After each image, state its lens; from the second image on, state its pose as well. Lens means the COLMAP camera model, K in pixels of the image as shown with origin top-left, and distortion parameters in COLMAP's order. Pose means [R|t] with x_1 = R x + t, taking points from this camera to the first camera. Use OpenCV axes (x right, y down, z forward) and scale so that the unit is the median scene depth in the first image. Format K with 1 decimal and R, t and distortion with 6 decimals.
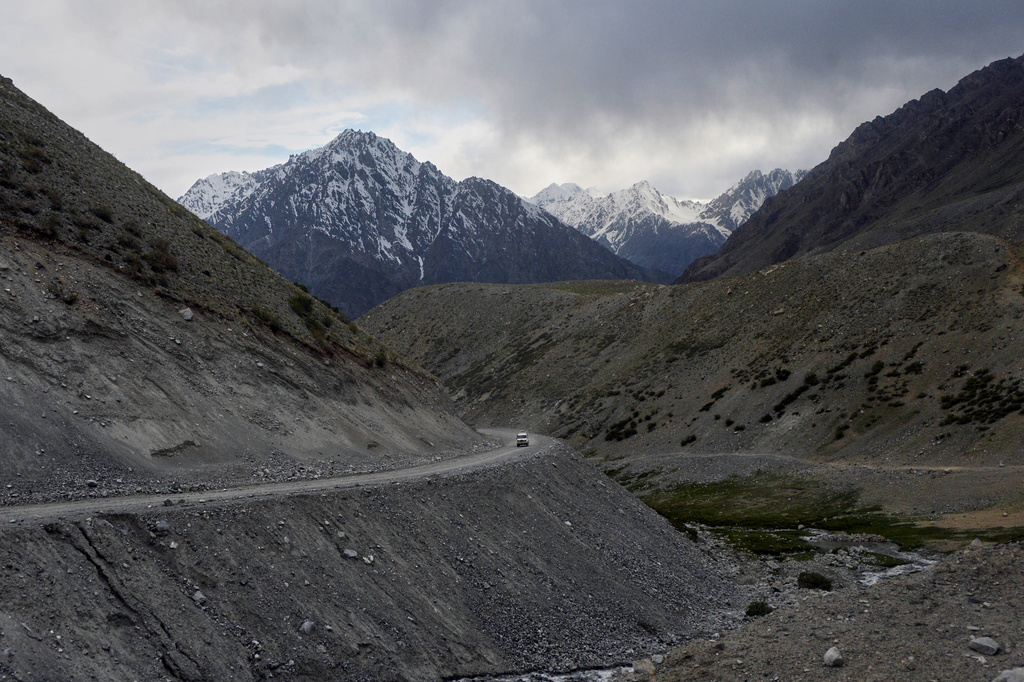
lens RADIAL K [[795.4, 0, 512.0], [0, 795.4, 341.0], [0, 0, 1]] dist [-0.151443, 0.084253]
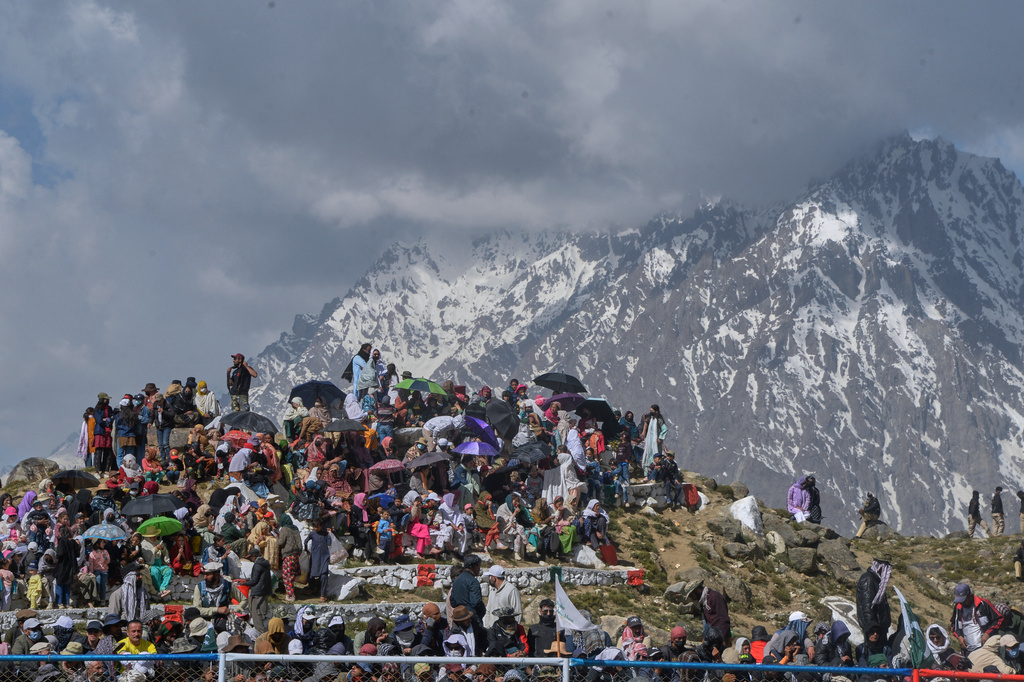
lens RADIAL K [[3916.8, 0, 512.0], [0, 3916.8, 341.0], [0, 0, 1]] dist [1.614664, -0.120778]
pose [[0.947063, -0.006098, -0.320988, 0.188254], [-0.035711, 0.991614, -0.124201, 0.024657], [0.319054, 0.129089, 0.938904, -0.608361]]
